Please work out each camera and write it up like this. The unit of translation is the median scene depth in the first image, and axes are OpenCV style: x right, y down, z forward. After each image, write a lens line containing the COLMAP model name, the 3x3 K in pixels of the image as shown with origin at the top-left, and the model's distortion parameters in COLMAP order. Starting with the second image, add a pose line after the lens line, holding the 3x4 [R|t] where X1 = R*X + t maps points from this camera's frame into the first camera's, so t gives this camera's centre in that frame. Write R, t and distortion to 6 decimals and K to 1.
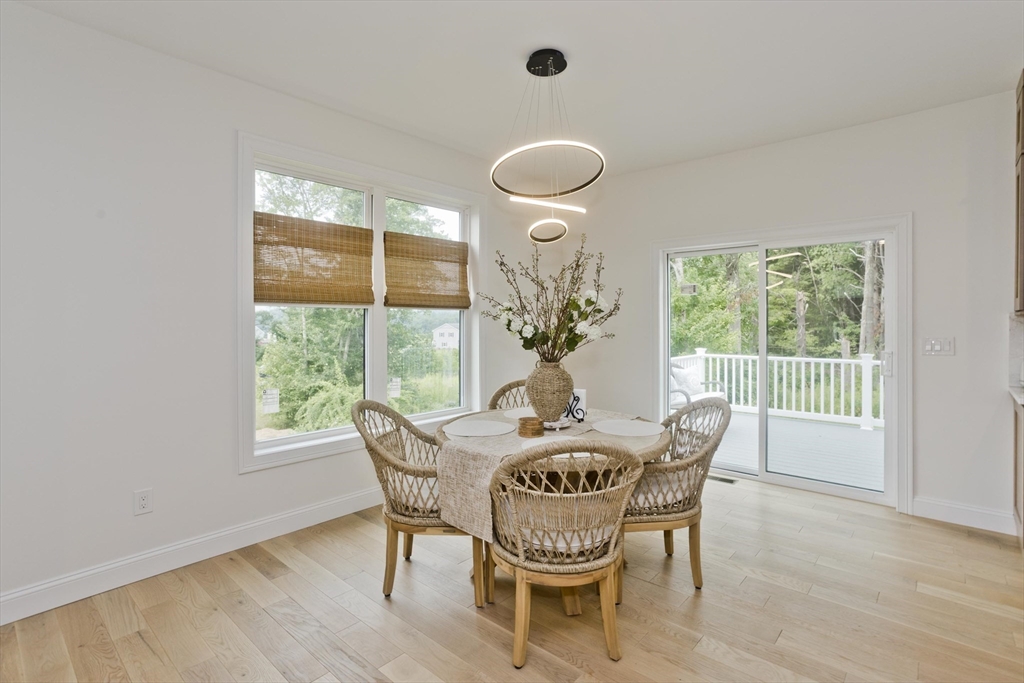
lens RADIAL K [[509.6, 0, 507.7], [0, 509.6, 324.4], [0, 0, 1]] dist [-0.081181, 0.052617]
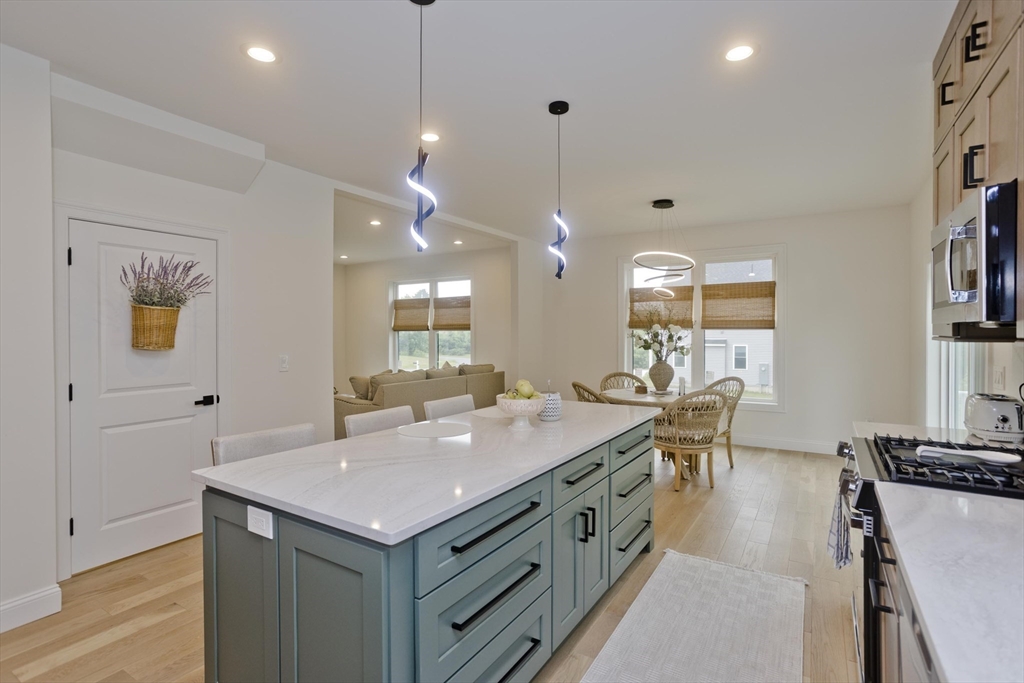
lens RADIAL K [[500.6, 0, 509.1], [0, 500.6, 334.4], [0, 0, 1]] dist [-0.070347, -0.000068]
pose [[0.182801, 0.008677, -0.983112, 1.293928], [0.000651, 0.999960, 0.008947, -0.033534], [0.983150, -0.002275, 0.182788, 0.060121]]
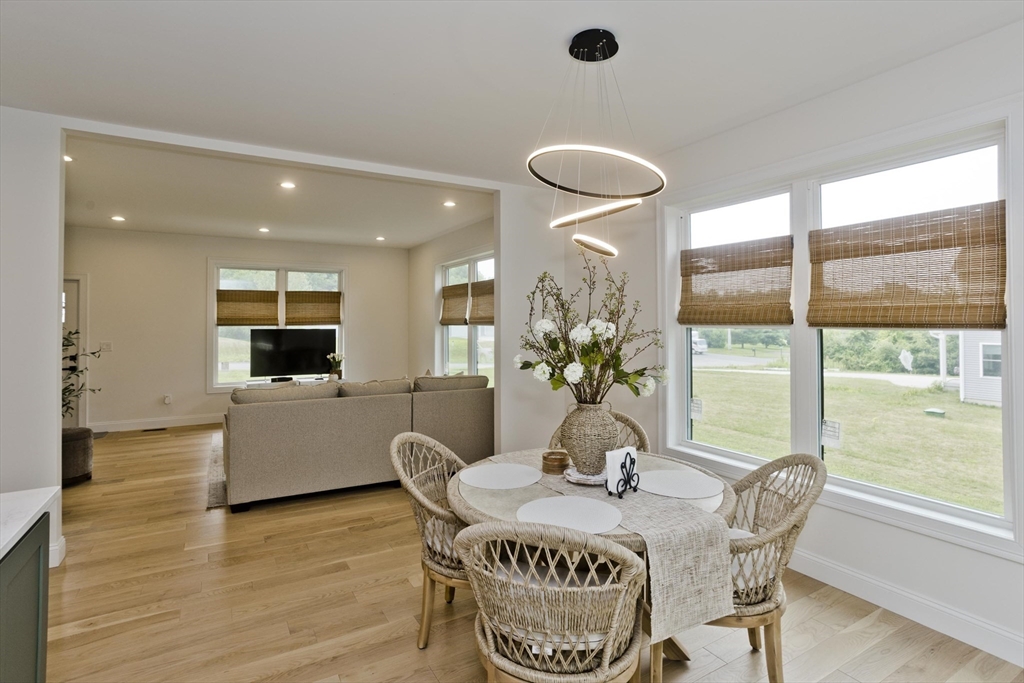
lens RADIAL K [[509.6, 0, 507.7], [0, 509.6, 324.4], [0, 0, 1]] dist [-0.081181, 0.052617]
pose [[-0.294020, 0.009630, -0.955751, 0.645021], [0.004141, 0.999953, 0.008801, -0.049214], [0.955790, -0.001370, -0.294046, 0.789259]]
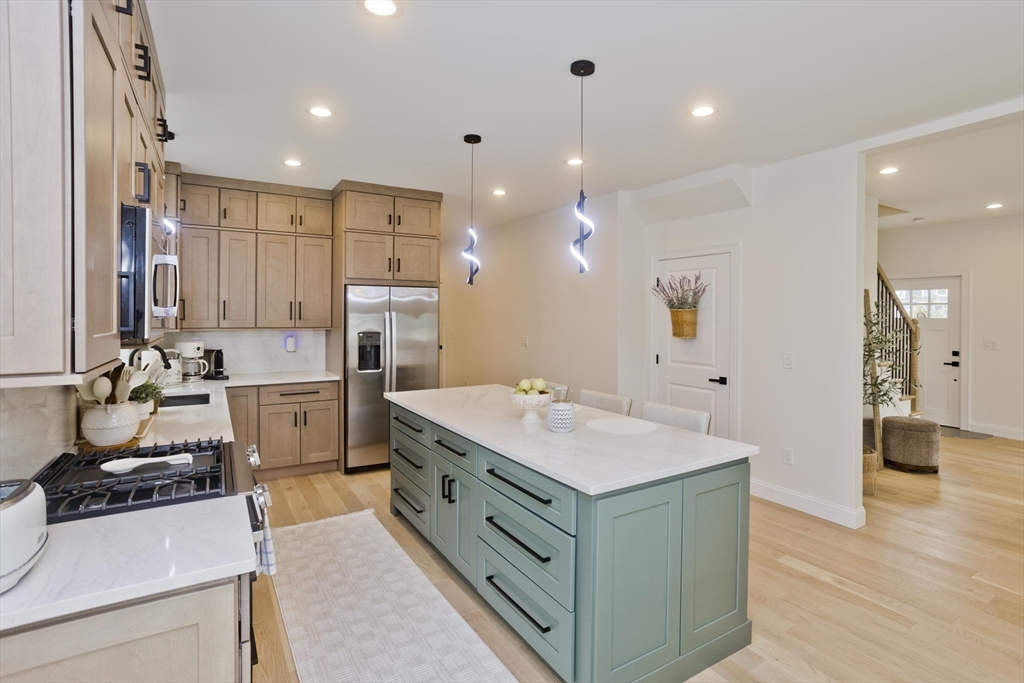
lens RADIAL K [[489.1, 0, 498.1], [0, 489.1, 311.6], [0, 0, 1]] dist [-0.034891, 0.000633]
pose [[-0.955653, -0.000636, 0.294496, 0.464524], [-0.002695, 0.999975, -0.006588, -0.055493], [-0.294484, -0.007090, -0.955630, 0.919344]]
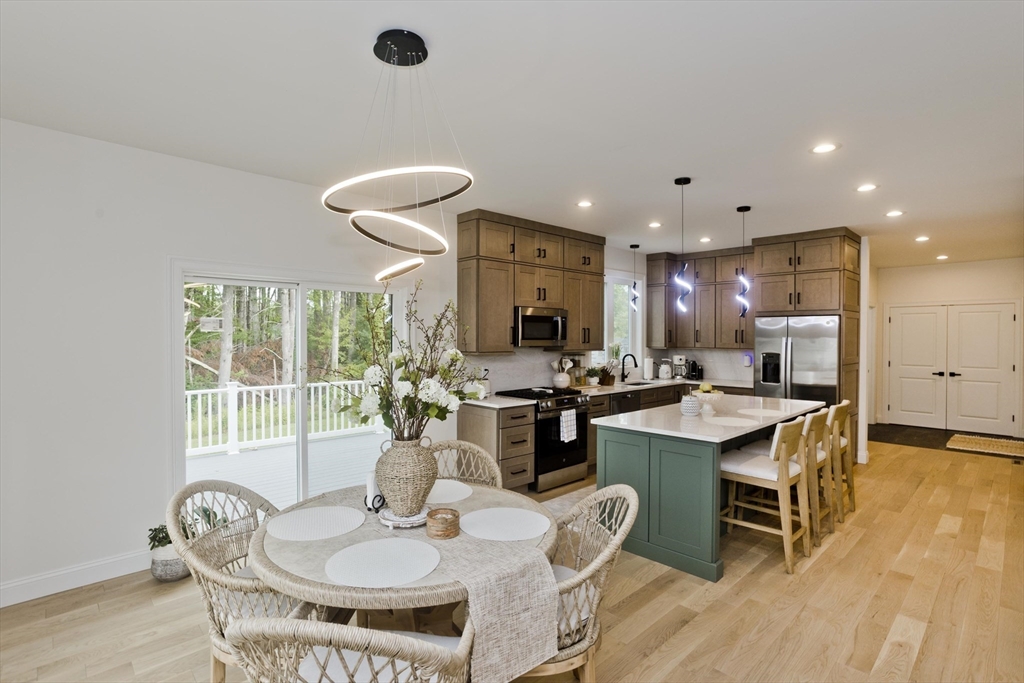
lens RADIAL K [[500.4, 0, 542.9], [0, 500.4, 339.8], [0, 0, 1]] dist [-0.030070, 0.033902]
pose [[0.020762, -0.005543, 0.999769, -0.483415], [-0.003191, 0.999979, 0.005611, -0.060781], [-0.999779, -0.003306, 0.020743, 0.546049]]
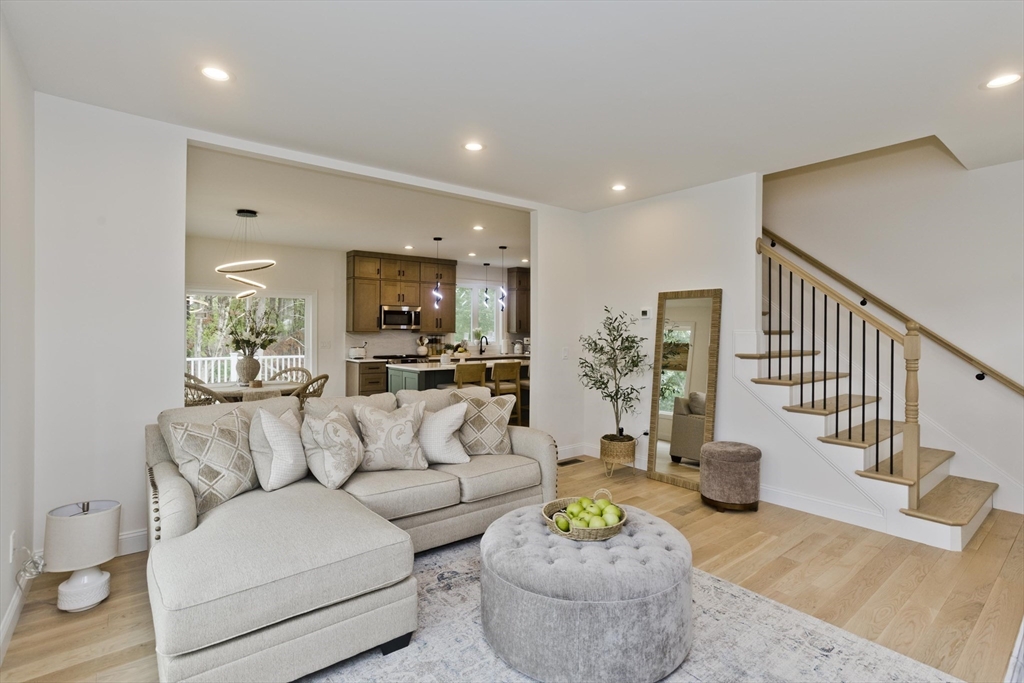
lens RADIAL K [[494.5, 0, 531.1], [0, 494.5, 320.1], [0, 0, 1]] dist [-0.021880, 0.000468]
pose [[0.117487, 0.025179, 0.992755, -1.297087], [-0.003159, 0.999683, -0.024981, -0.019935], [-0.993069, -0.000201, 0.117529, -0.295814]]
